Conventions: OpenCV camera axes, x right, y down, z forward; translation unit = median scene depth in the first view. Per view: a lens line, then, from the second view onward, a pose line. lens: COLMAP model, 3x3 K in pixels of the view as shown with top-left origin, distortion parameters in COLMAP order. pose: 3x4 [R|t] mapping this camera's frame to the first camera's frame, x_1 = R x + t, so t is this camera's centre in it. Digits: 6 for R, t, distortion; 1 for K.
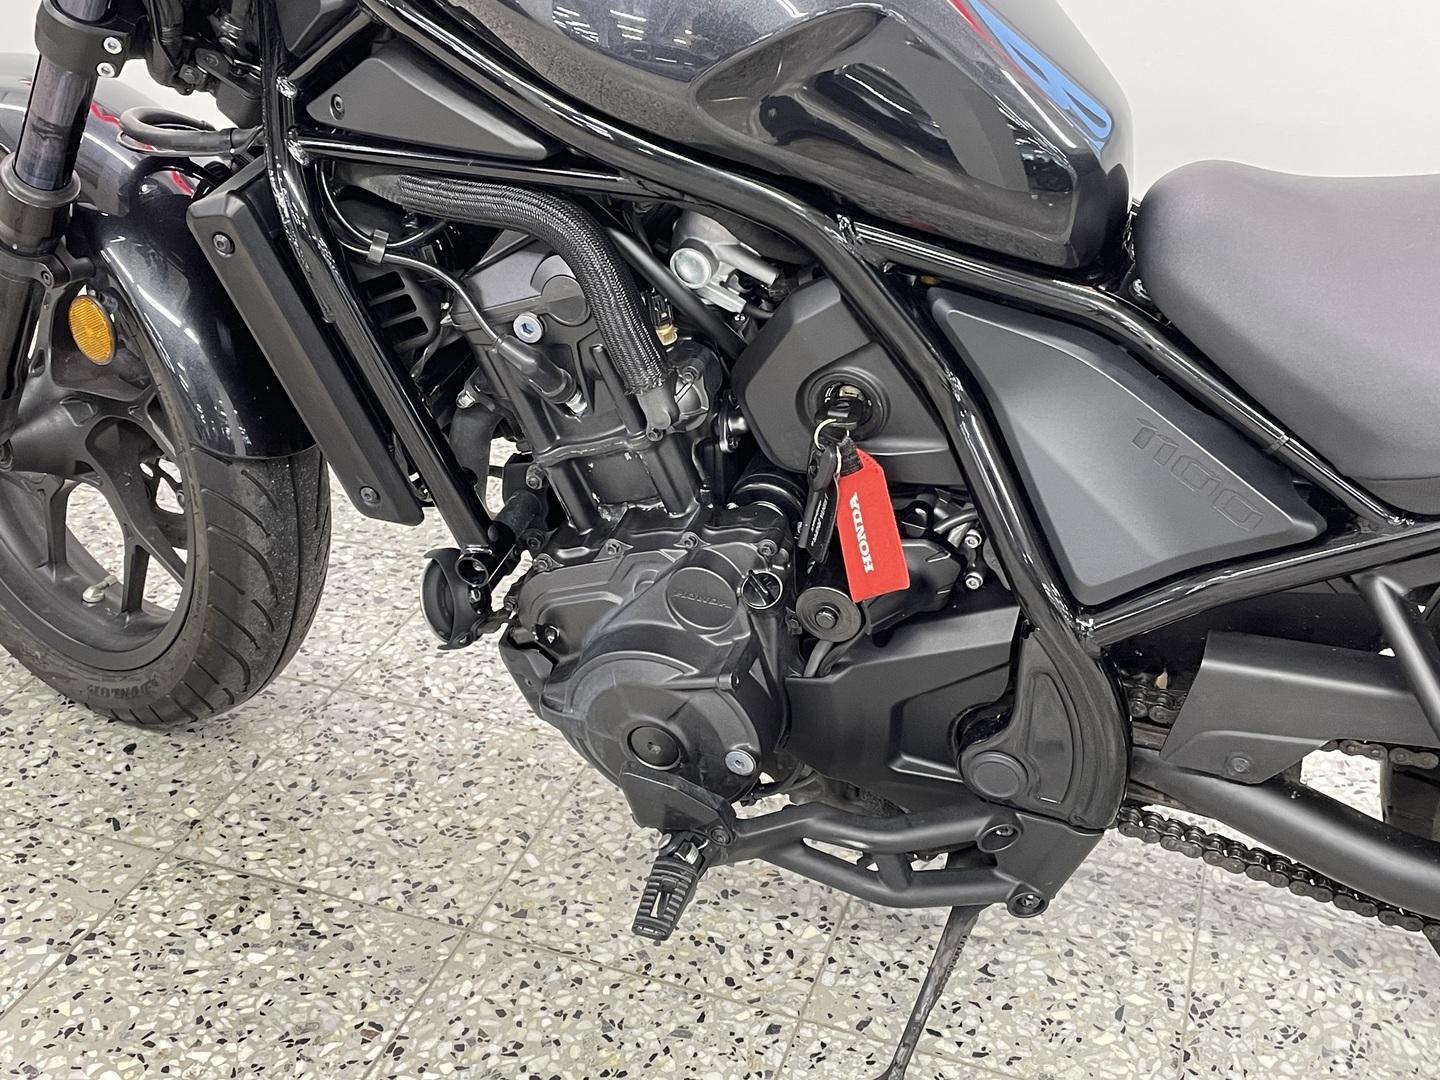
lens RADIAL K [[1728.7, 0, 716.8], [0, 1728.7, 522.7], [0, 0, 1]] dist [0.060059, 0.000000]
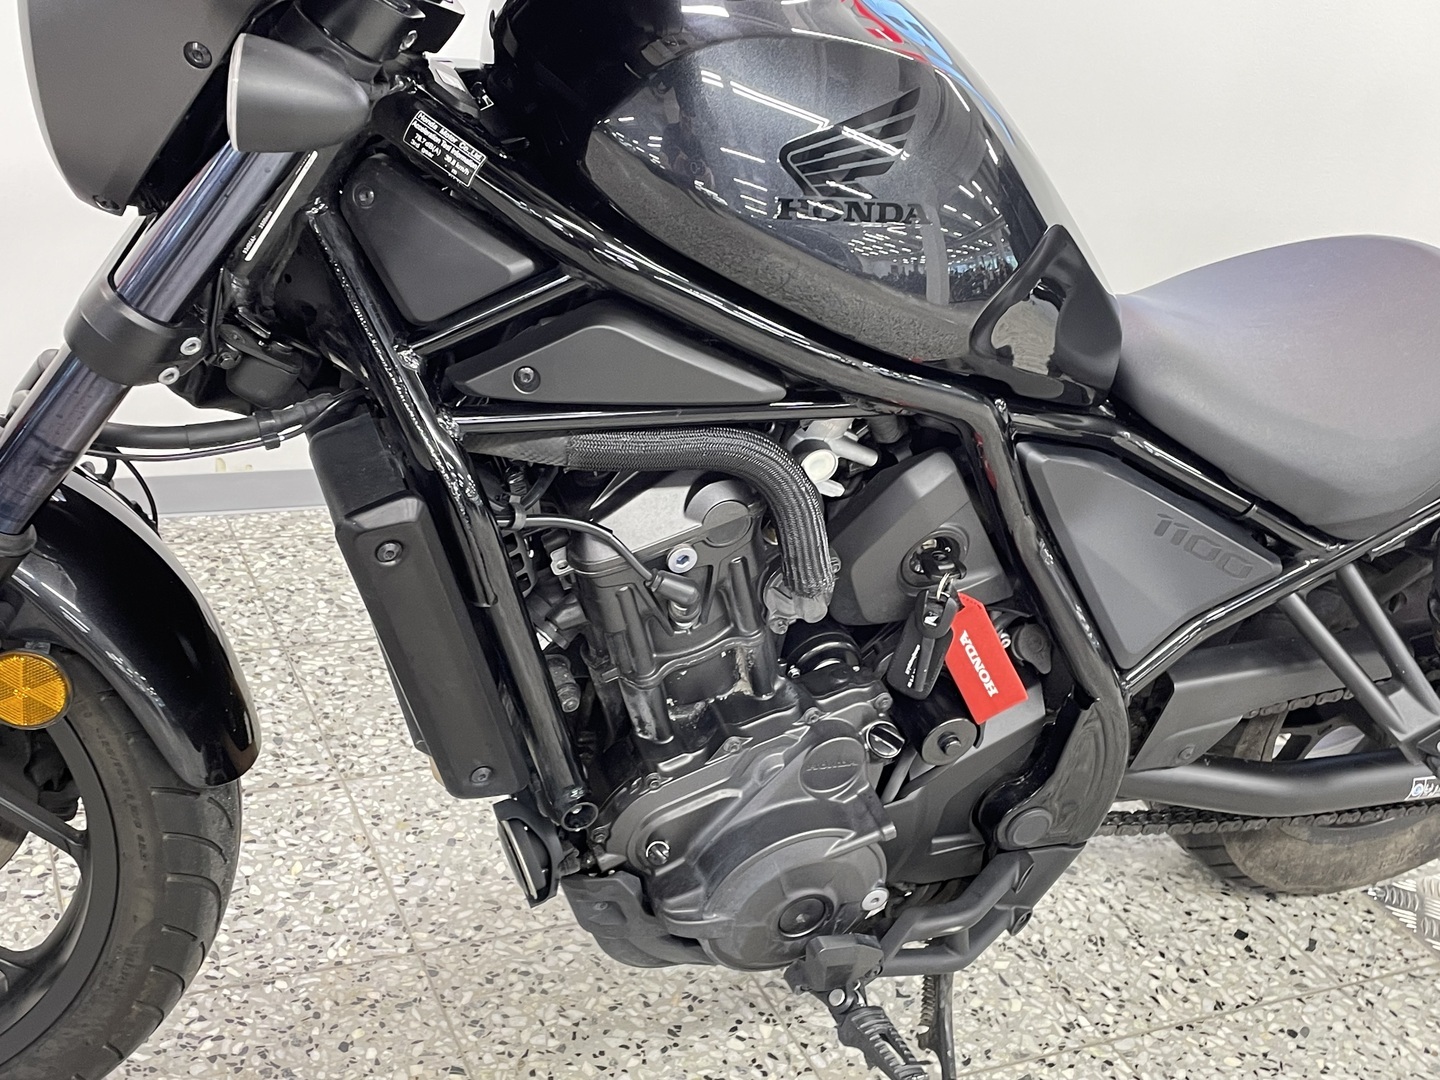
lens RADIAL K [[1728.7, 0, 730.8], [0, 1728.7, 544.5], [0, 0, 1]] dist [0.060059, 0.000000]
pose [[0.721929, -0.241669, 0.648394, -0.624570], [0.213451, 0.969110, 0.123548, -0.203749], [-0.658223, 0.049208, 0.751213, 0.213215]]
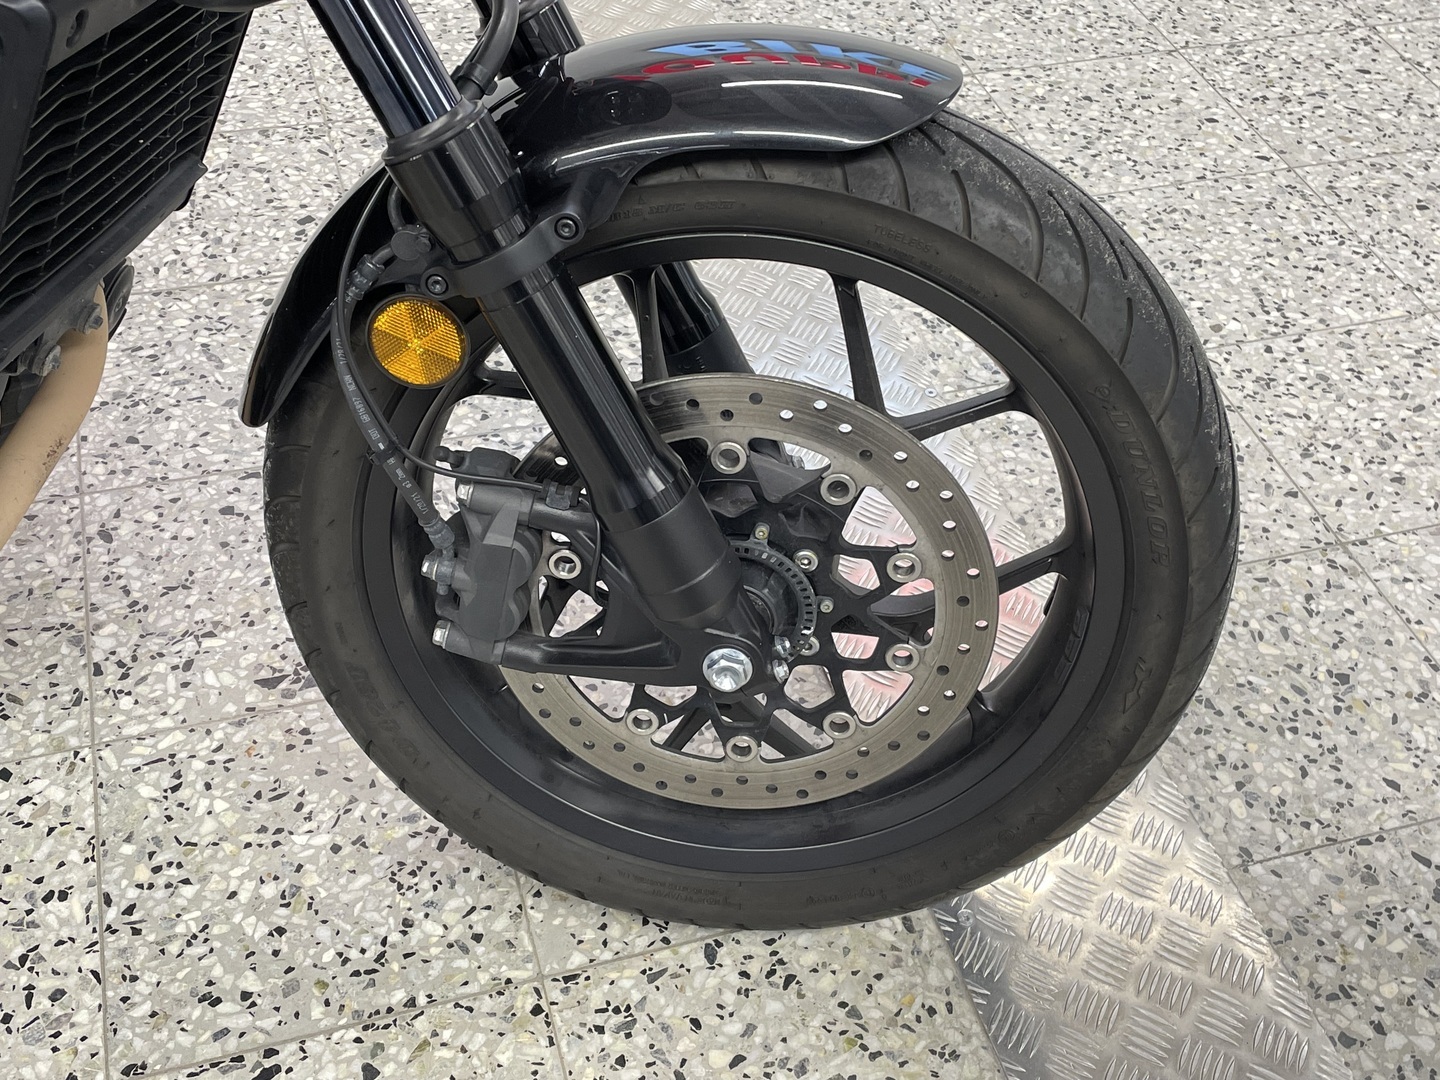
lens RADIAL K [[1642.9, 0, 737.4], [0, 1642.9, 536.9], [0, 0, 1]] dist [0.060593, 0.000000]
pose [[0.812650, -0.408790, 0.415319, 0.068579], [0.243986, 0.885887, 0.394556, 0.116162], [-0.529217, -0.219303, 0.819656, -0.349140]]
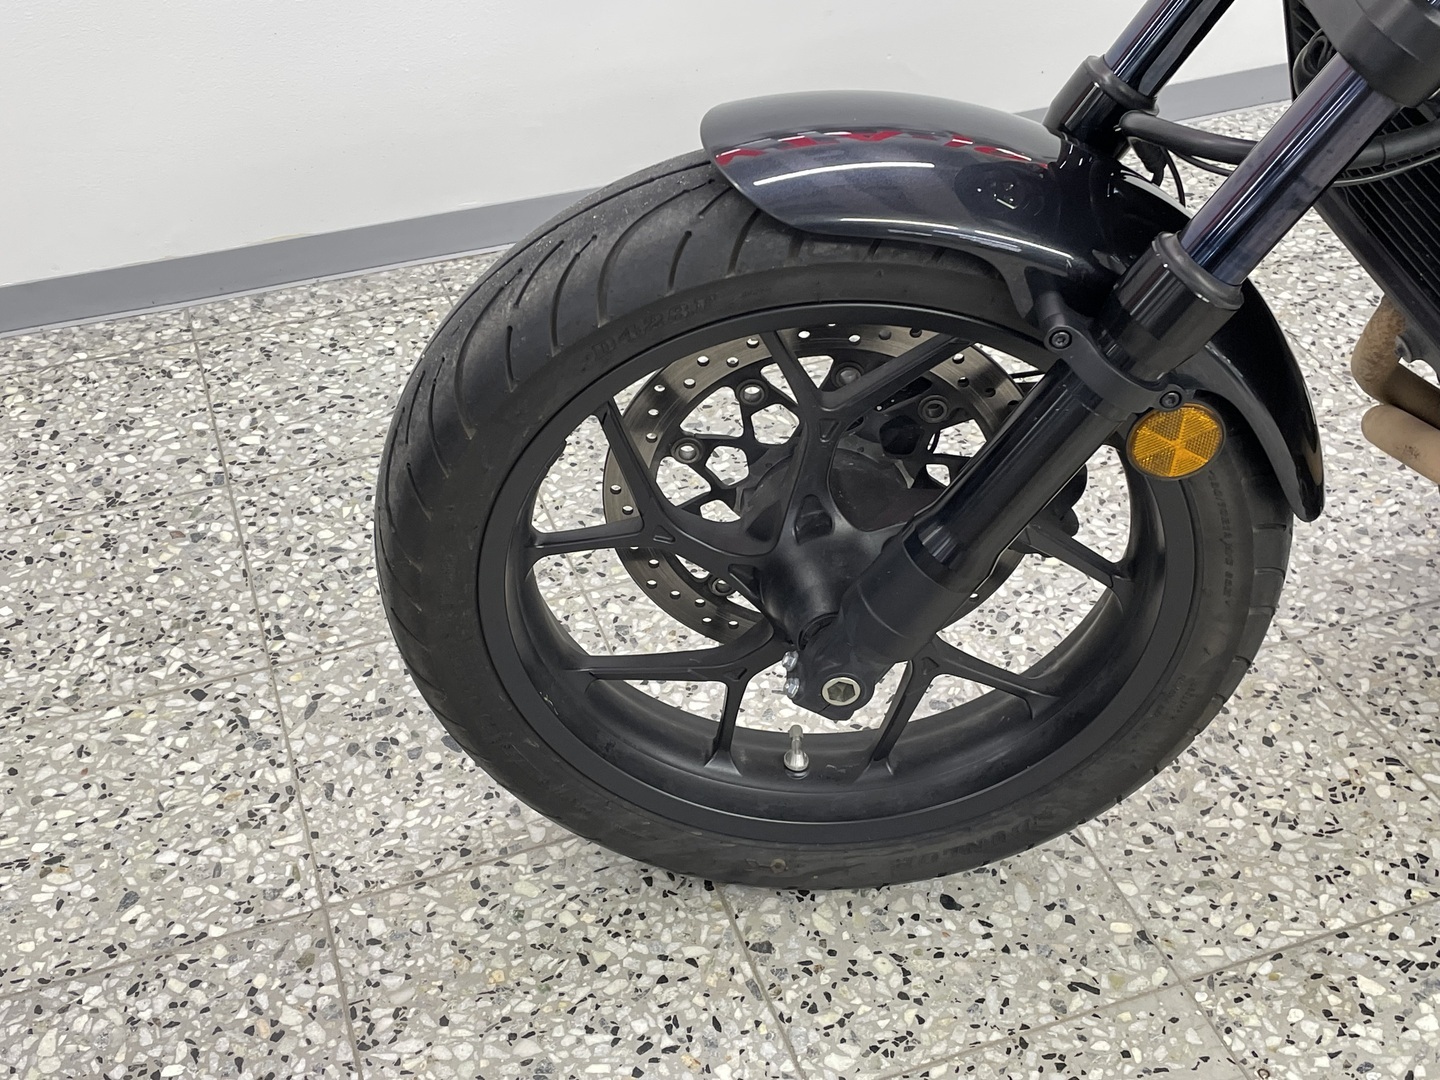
lens RADIAL K [[1728.7, 0, 734.5], [0, 1728.7, 542.4], [0, 0, 1]] dist [0.060059, 0.000000]
pose [[0.781483, -0.426973, 0.454950, -0.863222], [0.317916, 0.899912, 0.298477, -0.353264], [-0.536856, -0.088619, 0.839007, 0.487536]]
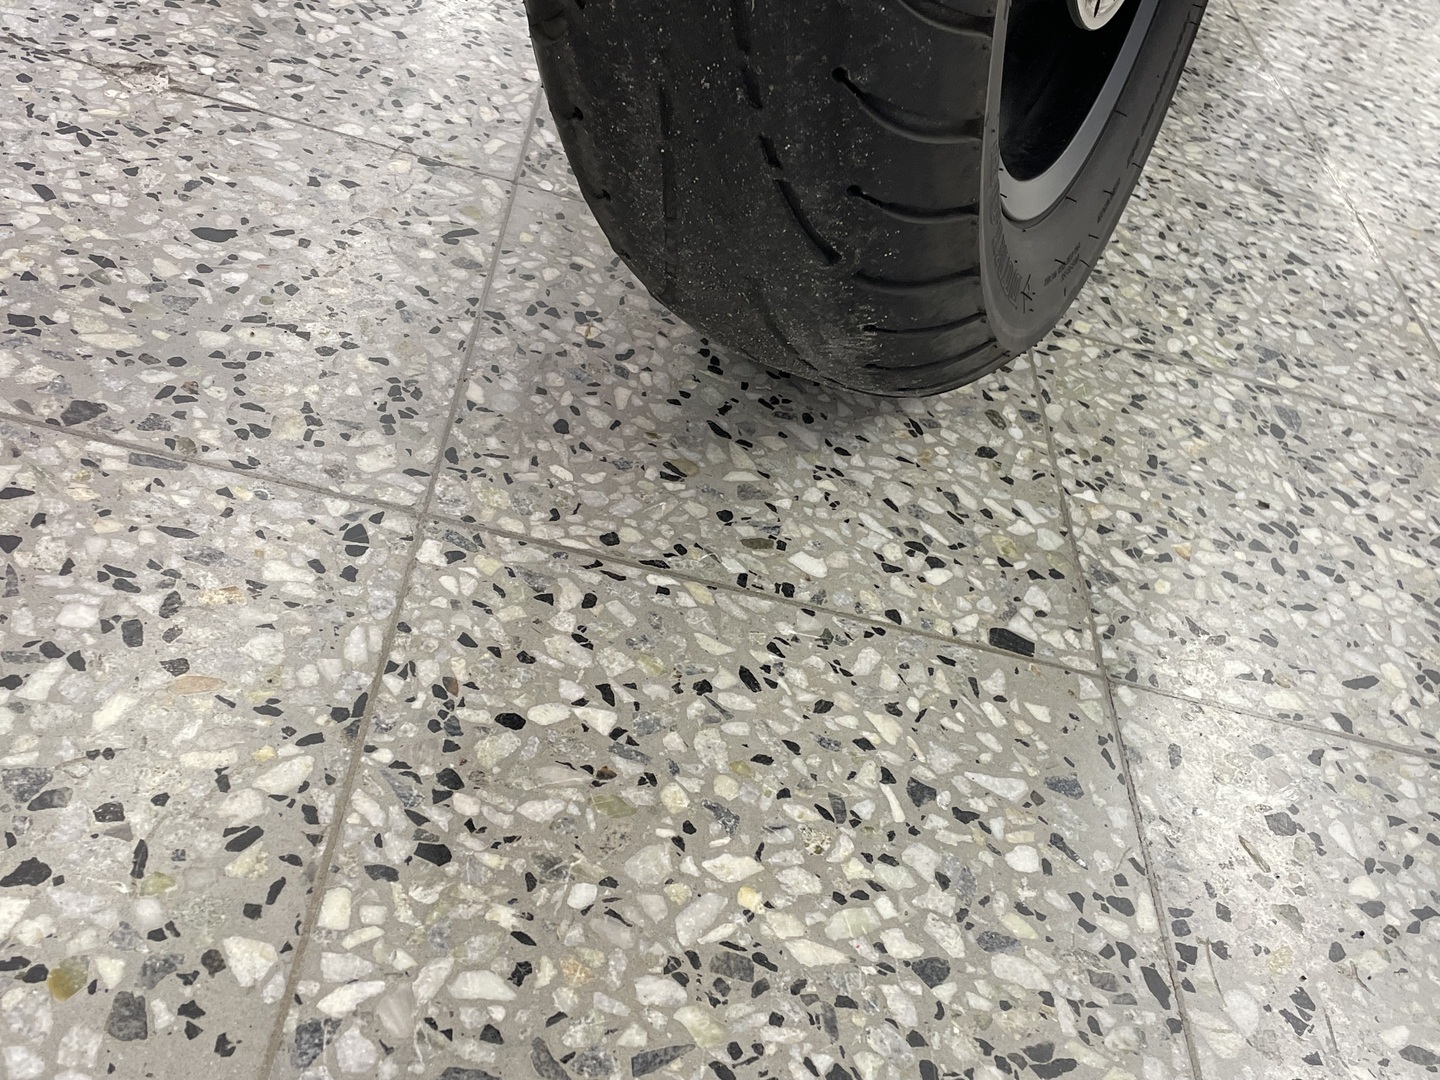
lens RADIAL K [[1642.9, 0, 728.5], [0, 1642.9, 500.0], [0, 0, 1]] dist [0.060593, 0.000000]
pose [[-0.269545, -0.680314, 0.681556, -0.897352], [0.155106, 0.667839, 0.727965, -0.159511], [-0.950415, 0.301932, -0.074492, 1.127173]]
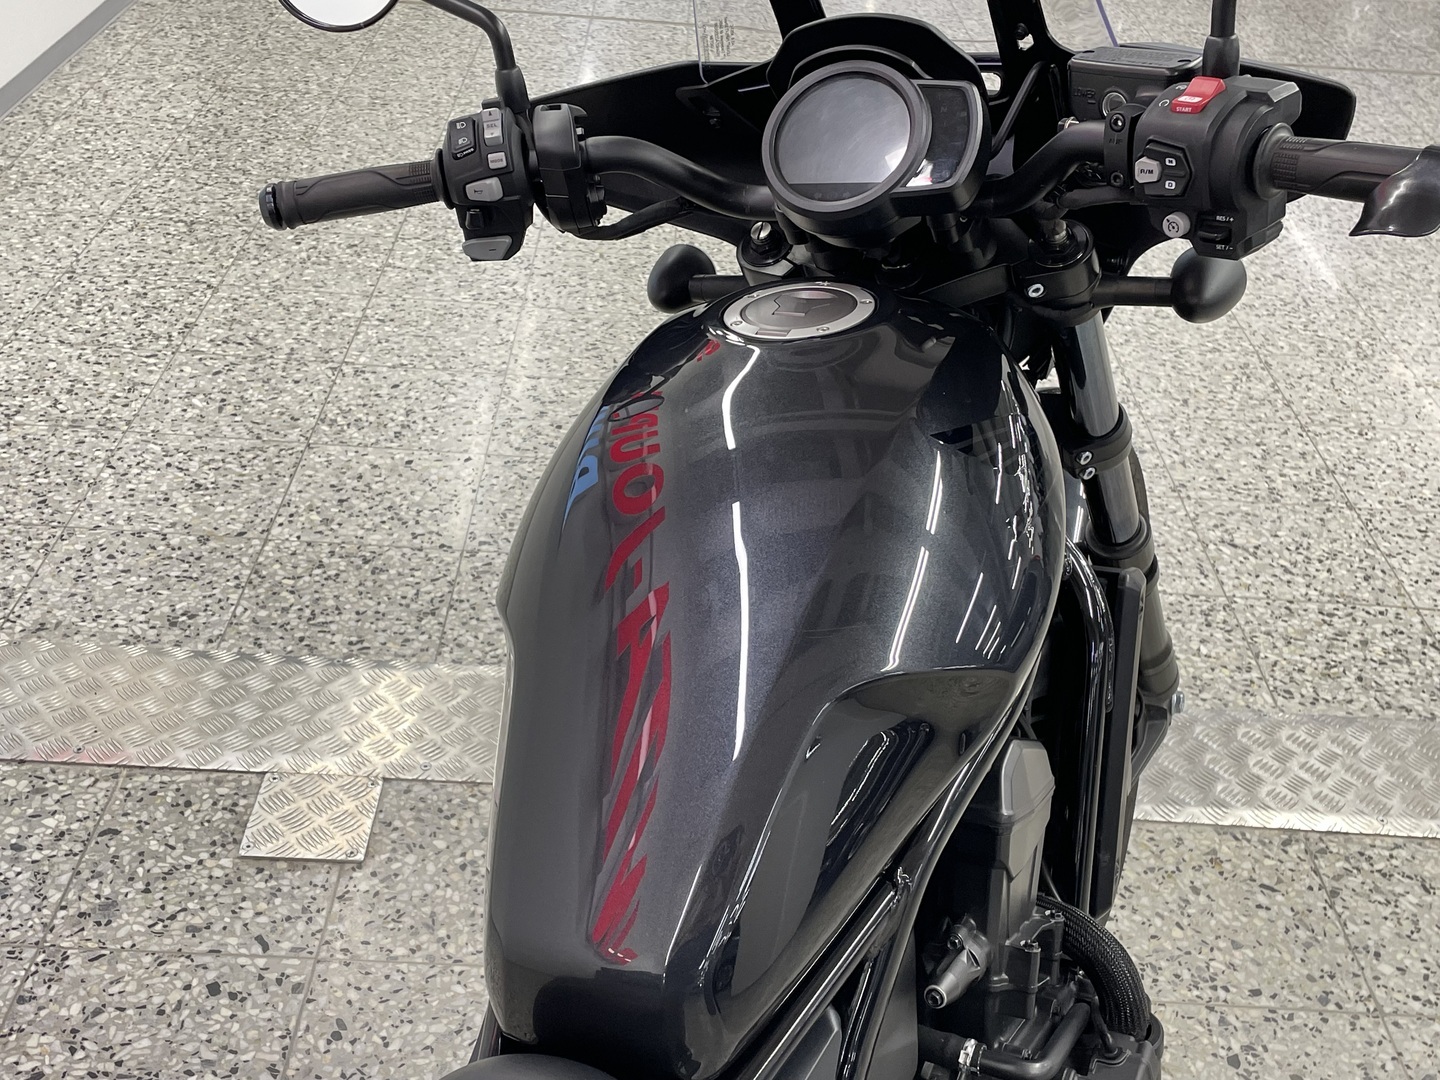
lens RADIAL K [[1642.9, 0, 729.2], [0, 1642.9, 513.9], [0, 0, 1]] dist [0.060593, 0.000000]
pose [[-0.316032, -0.556218, 0.768599, -0.459488], [0.348443, 0.685458, 0.639324, -0.595025], [-0.882446, 0.469860, -0.022817, 0.475986]]
